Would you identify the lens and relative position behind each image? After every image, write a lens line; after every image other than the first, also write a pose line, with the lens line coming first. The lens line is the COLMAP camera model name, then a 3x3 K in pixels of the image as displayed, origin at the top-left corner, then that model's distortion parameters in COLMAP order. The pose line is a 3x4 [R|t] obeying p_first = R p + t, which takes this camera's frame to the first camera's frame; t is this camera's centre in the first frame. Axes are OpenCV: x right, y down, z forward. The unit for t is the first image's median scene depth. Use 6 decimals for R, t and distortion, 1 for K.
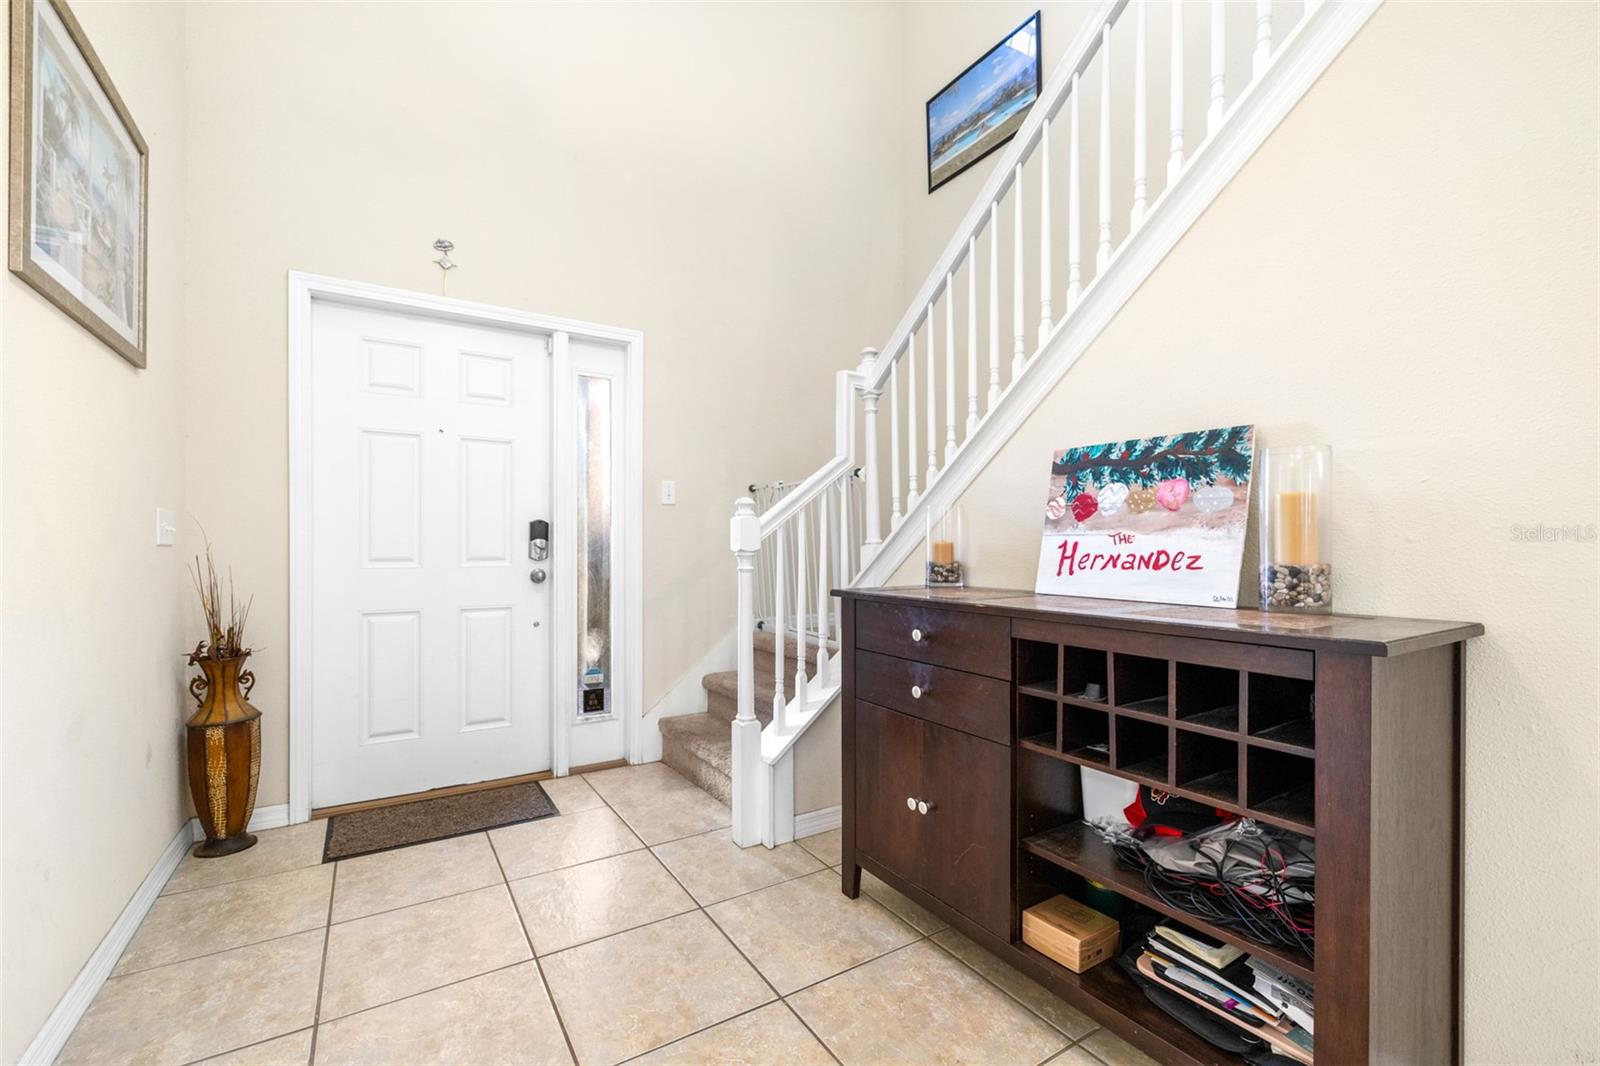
lens RADIAL K [[685.4, 0, 810.6], [0, 685.4, 542.5], [0, 0, 1]] dist [0.002066, -0.000206]
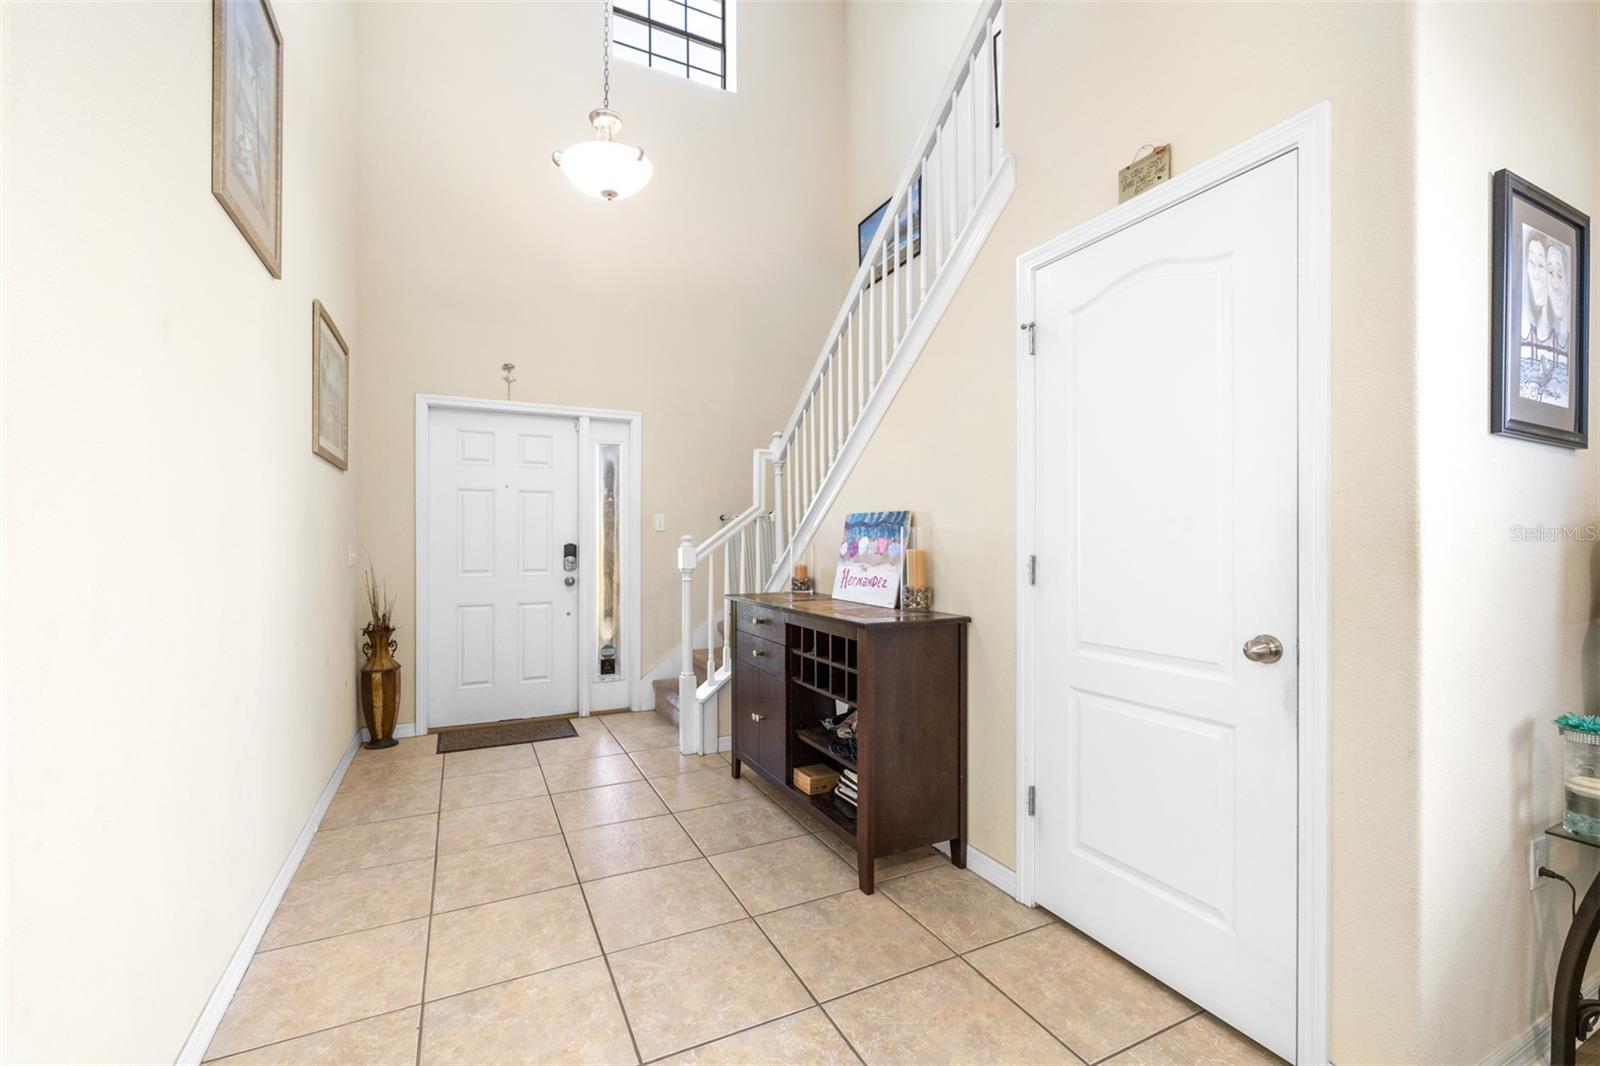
lens RADIAL K [[685.4, 0, 811.0], [0, 685.4, 534.4], [0, 0, 1]] dist [0.002066, -0.000206]
pose [[0.995426, -0.000418, -0.095538, 0.345270], [0.000219, 0.999998, -0.002087, -0.064646], [0.095538, 0.002056, 0.995424, -0.557751]]
